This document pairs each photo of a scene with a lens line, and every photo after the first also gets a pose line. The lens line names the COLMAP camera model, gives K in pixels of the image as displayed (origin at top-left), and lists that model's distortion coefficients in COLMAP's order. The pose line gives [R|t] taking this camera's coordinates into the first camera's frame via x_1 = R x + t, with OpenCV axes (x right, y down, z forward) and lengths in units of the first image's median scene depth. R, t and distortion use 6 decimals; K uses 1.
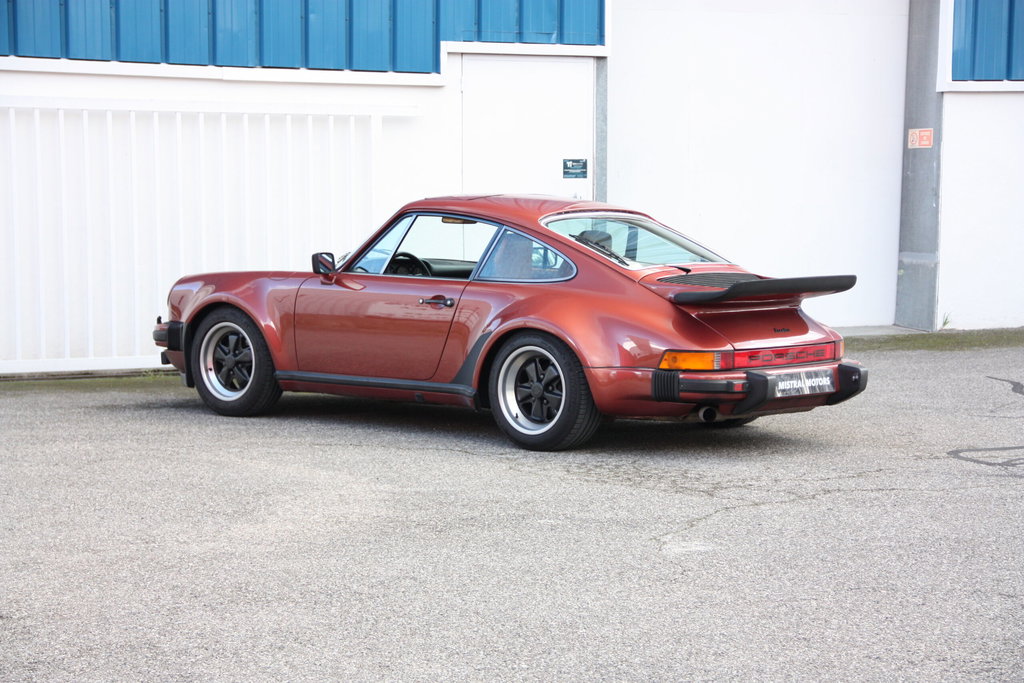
lens RADIAL K [[2381.7, 0, 505.6], [0, 2381.7, 370.9], [0, 0, 1]] dist [0.509731, 0.000000]
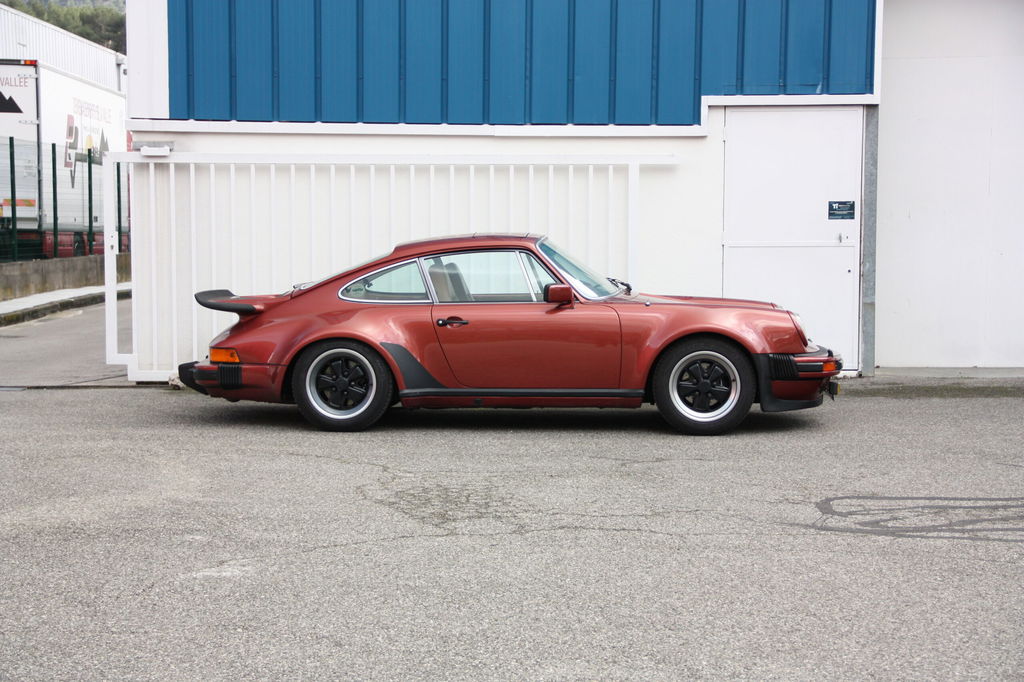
lens RADIAL K [[1952.0, 0, 506.5], [0, 1952.0, 355.4], [0, 0, 1]] dist [0.397962, 0.000000]
pose [[0.897478, 0.033465, -0.439788, 0.306970], [-0.038893, 0.999238, -0.003334, -0.012293], [0.439341, 0.020097, 0.898096, 0.157930]]
